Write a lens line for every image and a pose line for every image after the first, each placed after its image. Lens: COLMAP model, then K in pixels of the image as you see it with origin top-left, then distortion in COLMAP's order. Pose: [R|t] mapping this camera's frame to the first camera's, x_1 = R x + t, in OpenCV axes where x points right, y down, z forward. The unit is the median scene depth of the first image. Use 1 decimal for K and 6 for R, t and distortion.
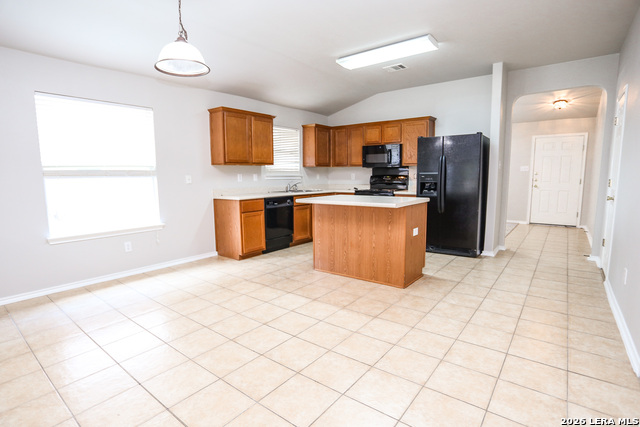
lens RADIAL K [[328.7, 0, 316.1], [0, 328.7, 217.3], [0, 0, 1]] dist [-0.077843, 0.036645]
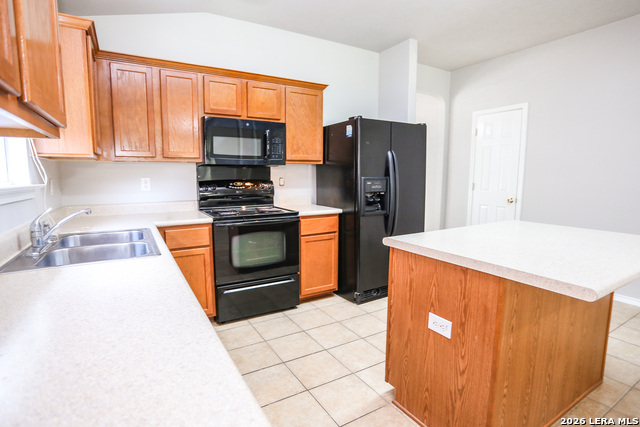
lens RADIAL K [[328.7, 0, 316.1], [0, 328.7, 217.3], [0, 0, 1]] dist [-0.077843, 0.036645]
pose [[0.350877, -0.115003, 0.929333, -0.300492], [0.118671, 0.989889, 0.077691, -0.130297], [-0.928872, 0.083025, 0.360977, 0.946214]]
